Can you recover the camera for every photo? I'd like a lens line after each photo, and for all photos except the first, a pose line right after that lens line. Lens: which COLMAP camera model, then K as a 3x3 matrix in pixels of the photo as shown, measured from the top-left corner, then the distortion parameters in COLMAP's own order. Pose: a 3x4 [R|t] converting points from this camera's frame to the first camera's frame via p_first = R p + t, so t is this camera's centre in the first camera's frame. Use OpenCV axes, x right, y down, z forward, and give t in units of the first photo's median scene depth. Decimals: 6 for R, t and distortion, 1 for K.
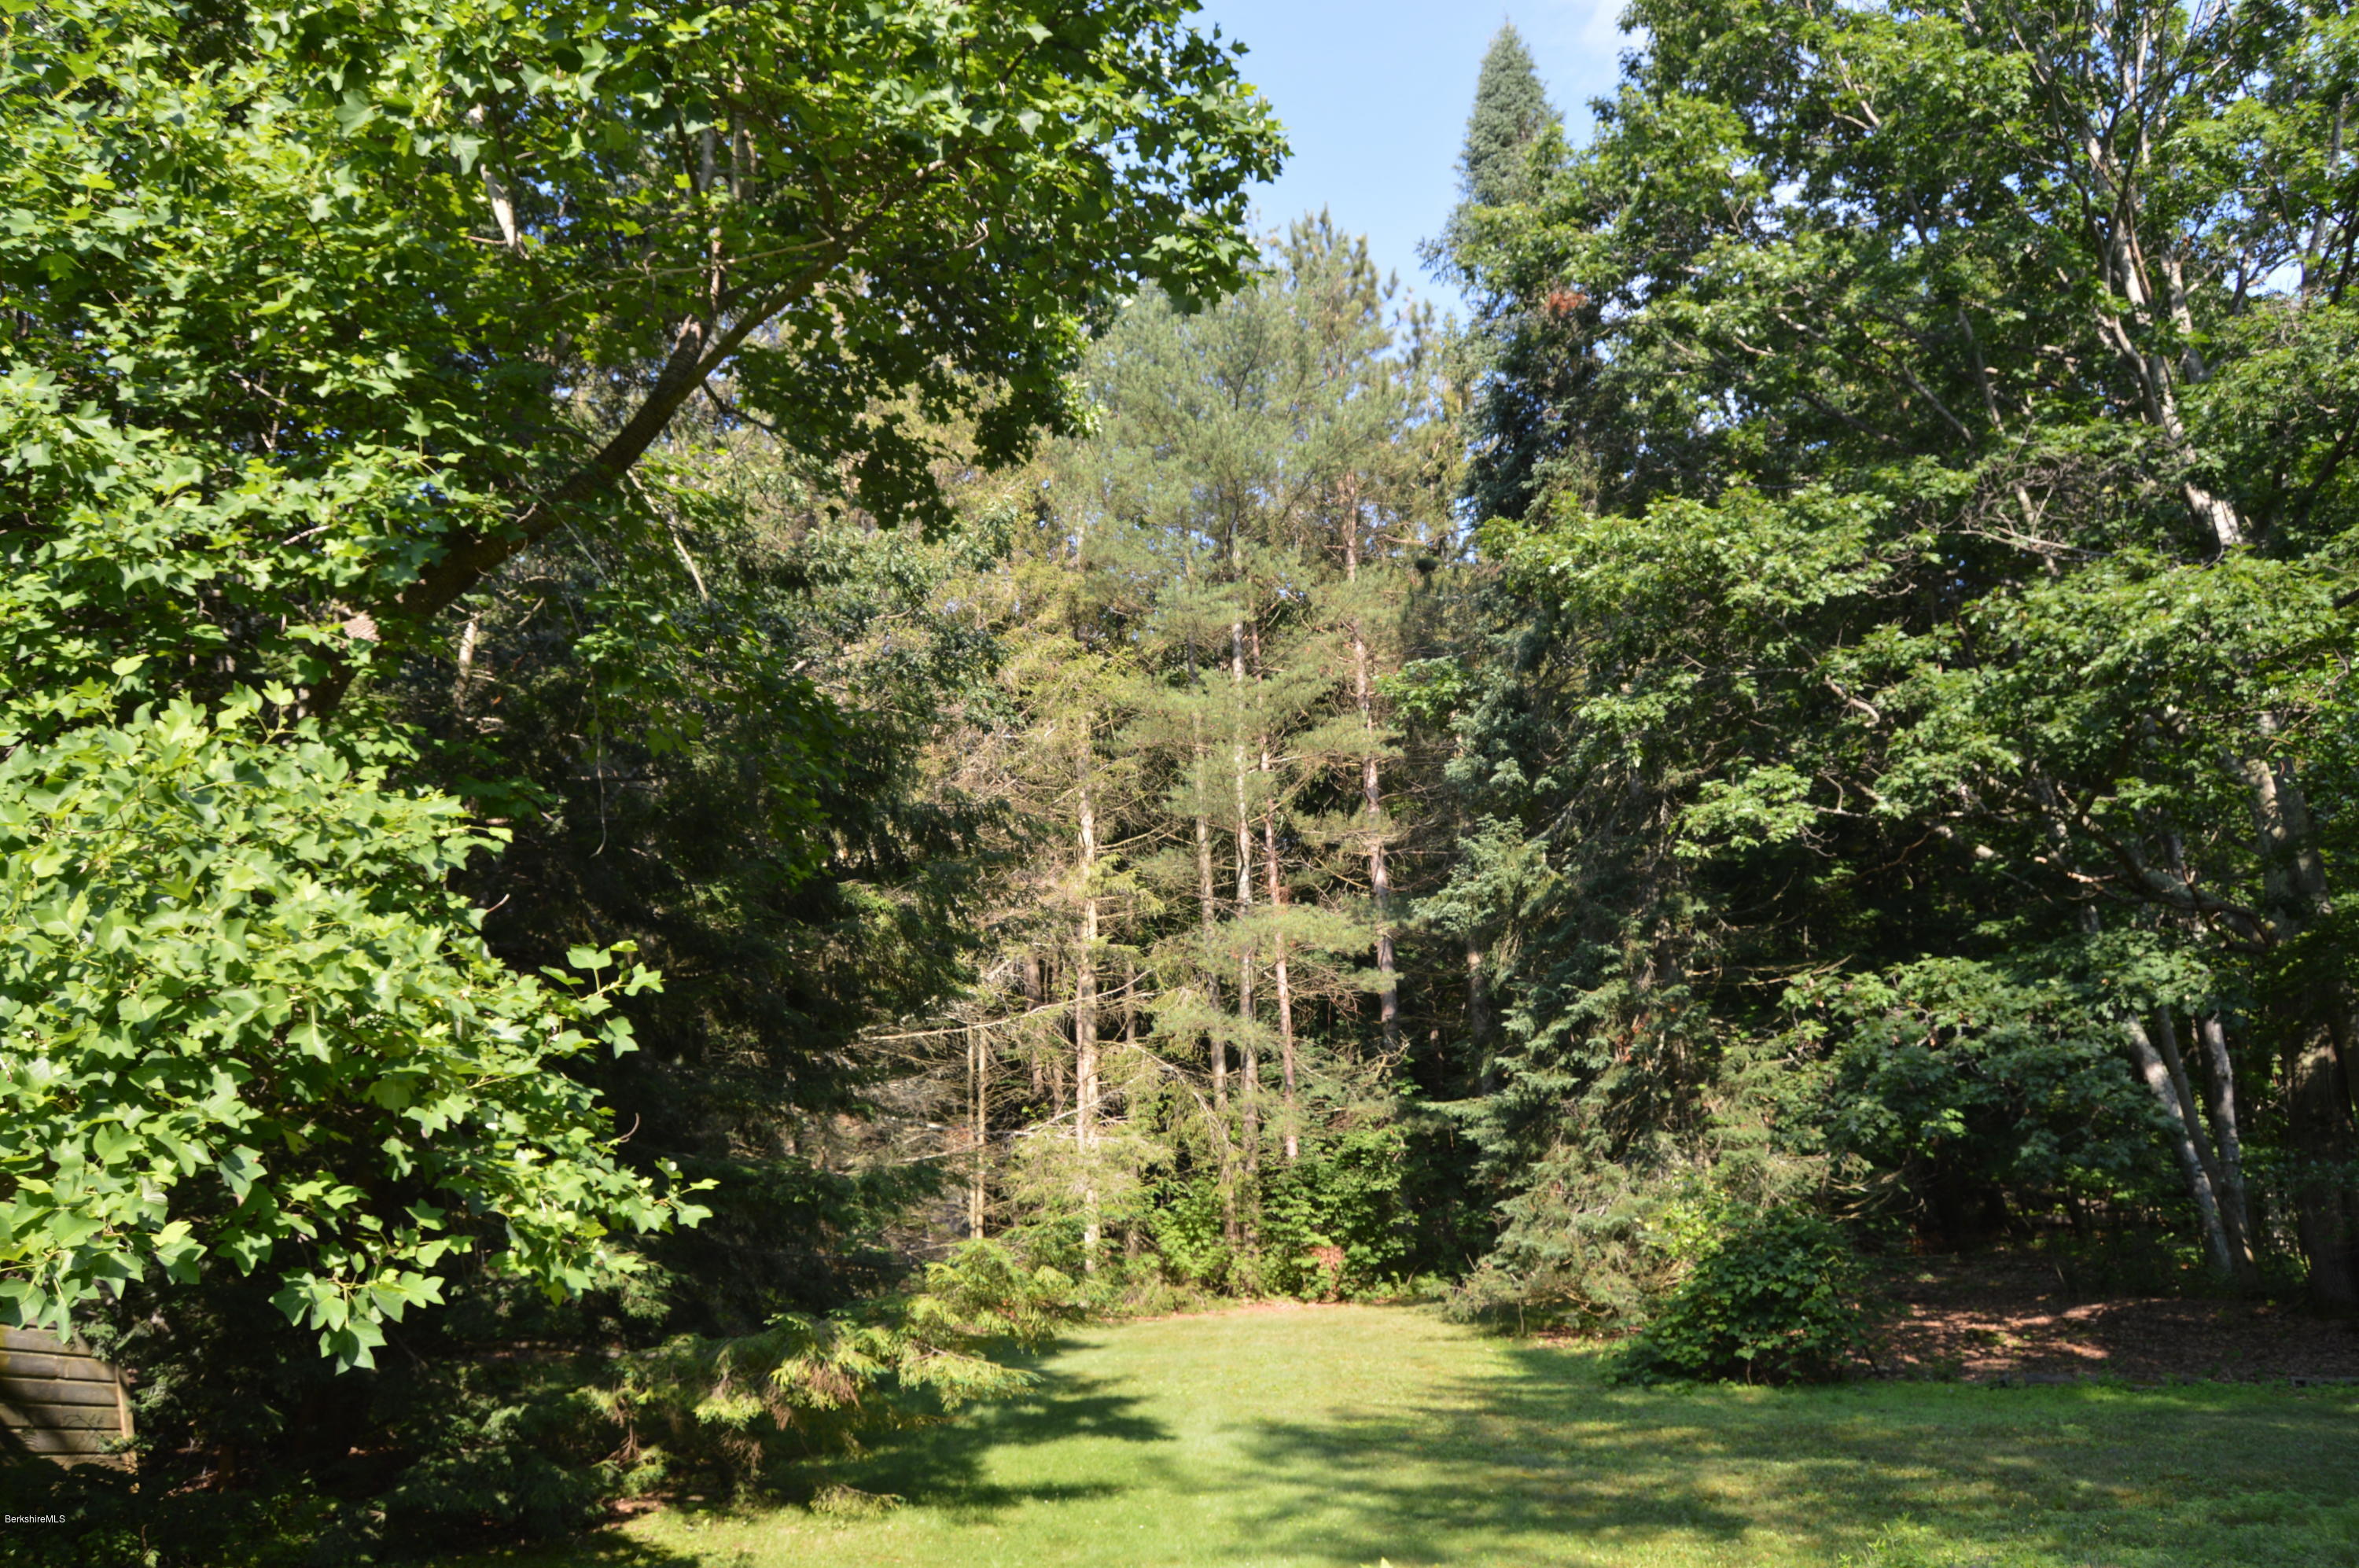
lens RADIAL K [[1891.0, 0, 1179.5], [0, 1891.0, 784.0], [0, 0, 1]] dist [-0.077044, 0.035748]
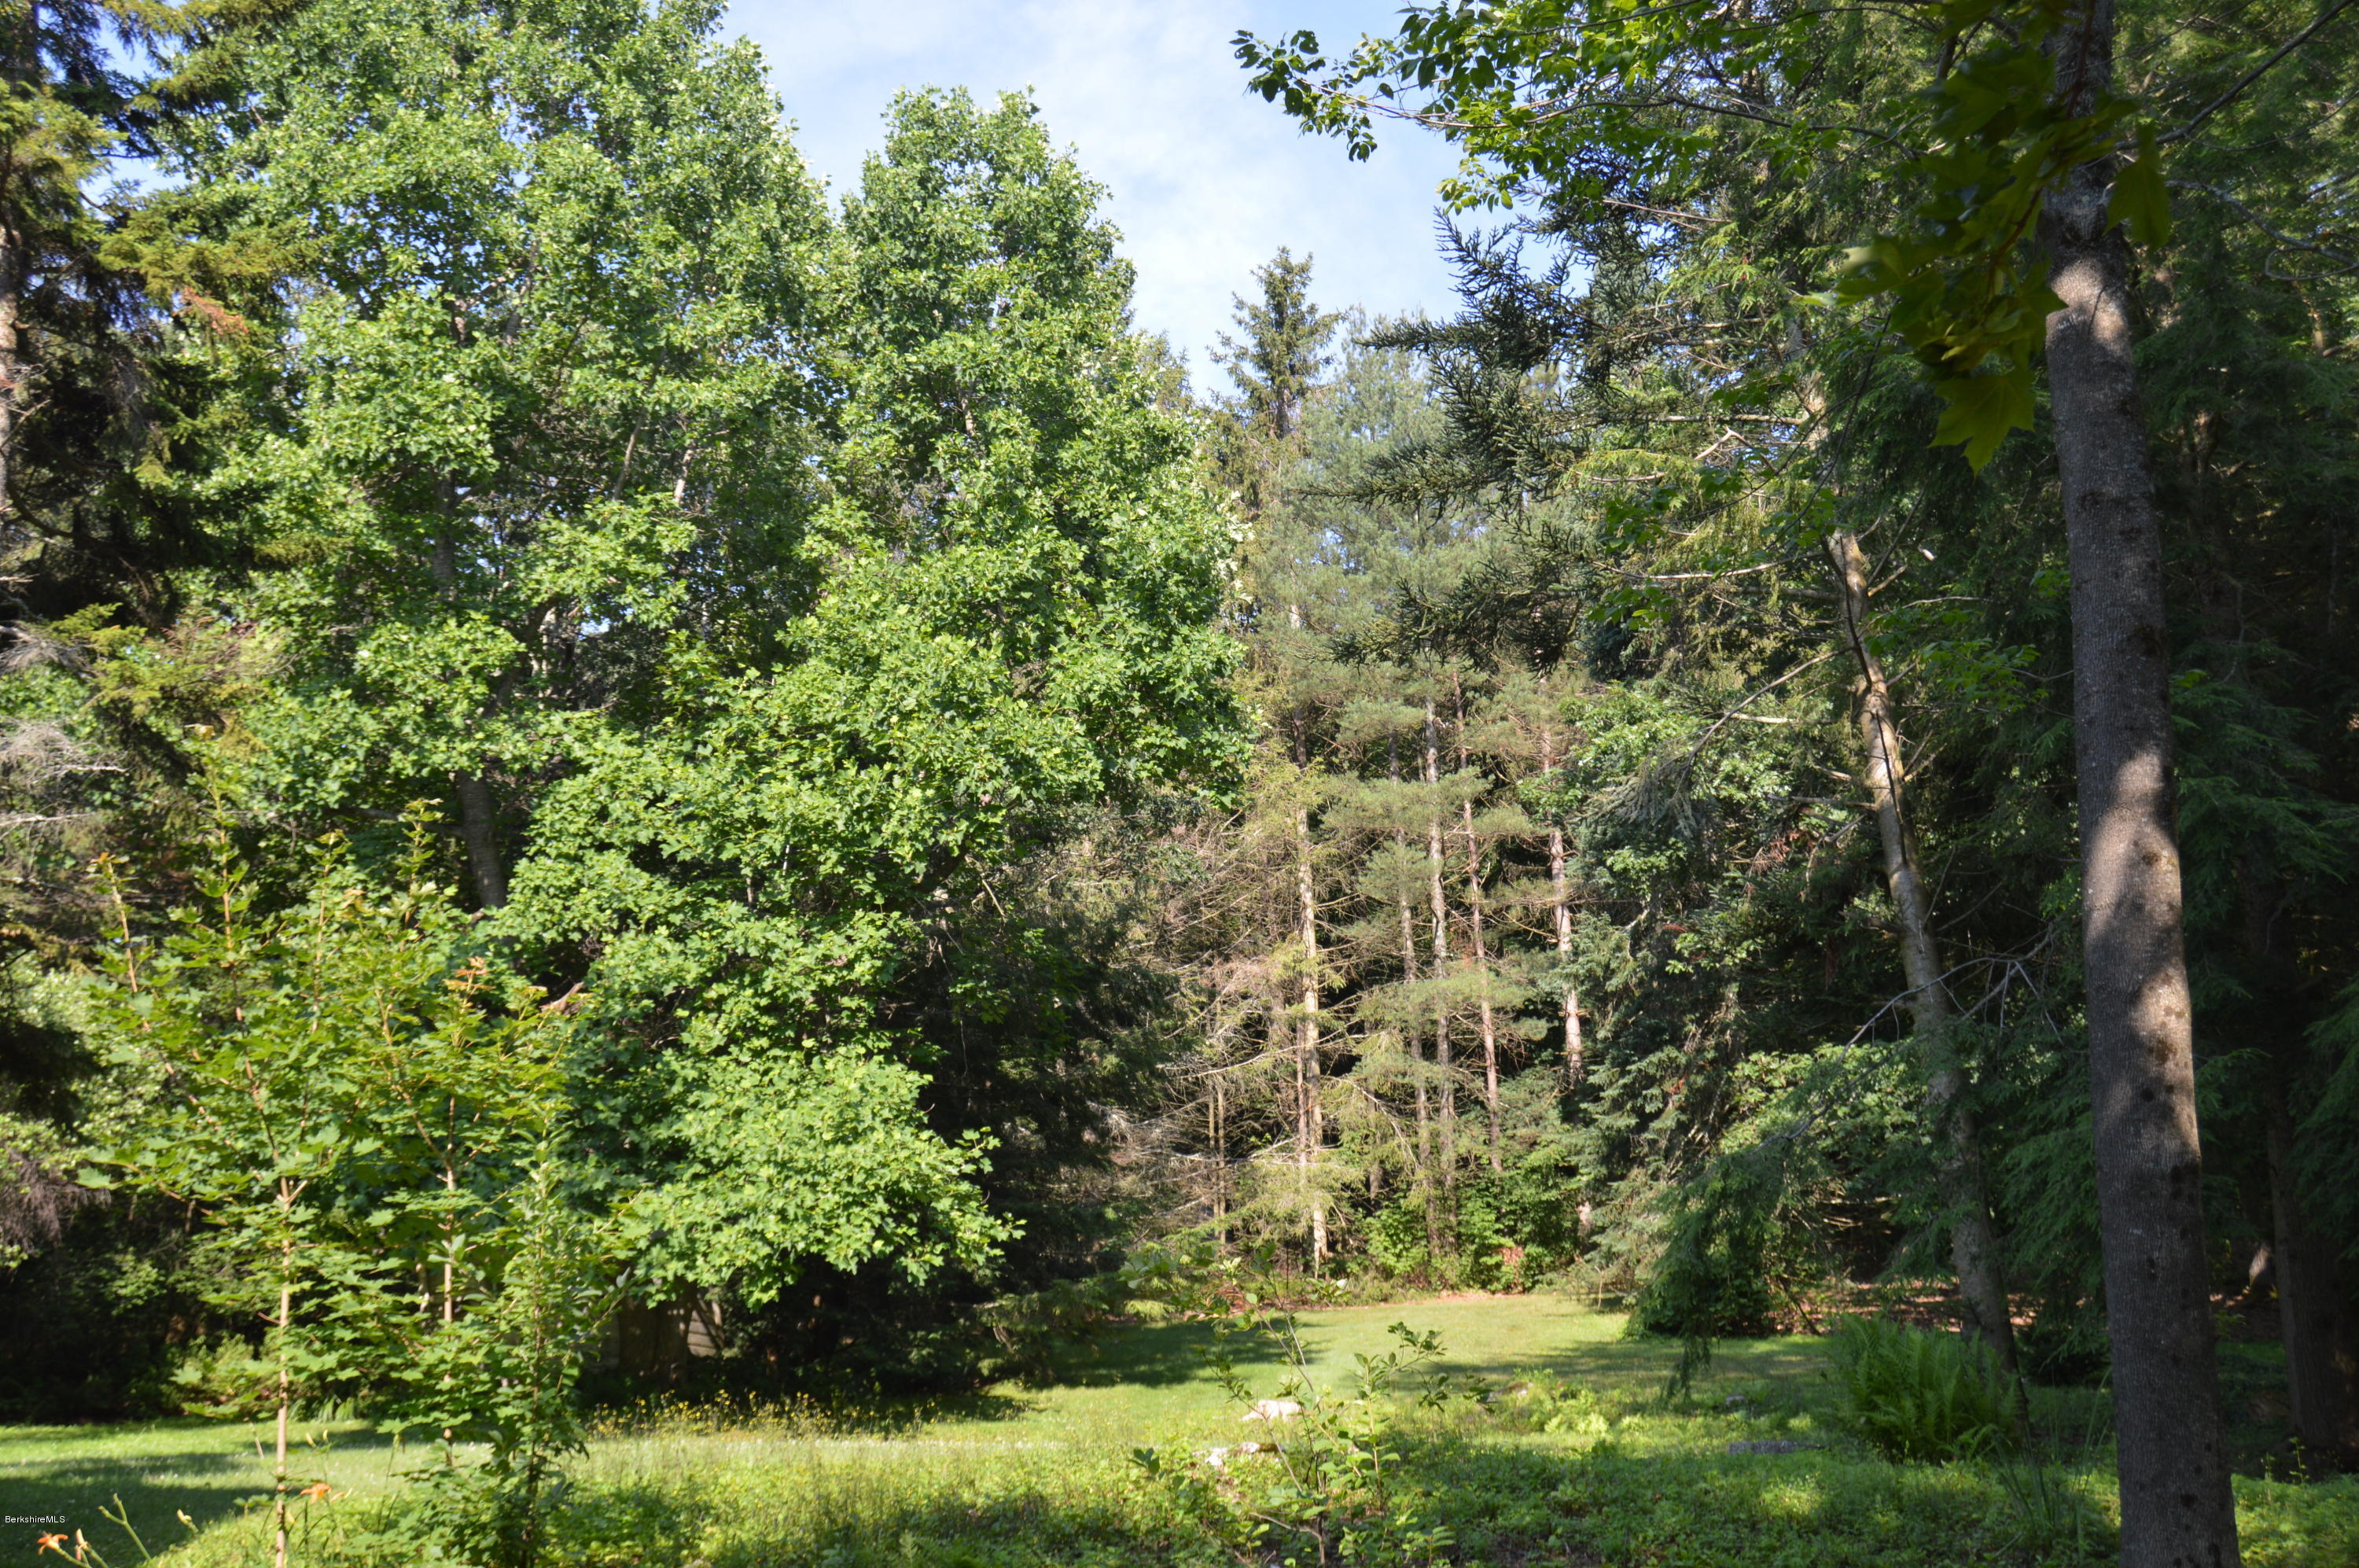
lens RADIAL K [[2458.3, 0, 1179.5], [0, 2458.3, 784.0], [0, 0, 1]] dist [-0.007734, -0.001715]
pose [[0.986741, -0.043331, -0.156410, 0.173083], [0.051118, 0.997628, 0.046111, -0.178618], [0.154041, -0.053495, 0.986615, -0.761629]]
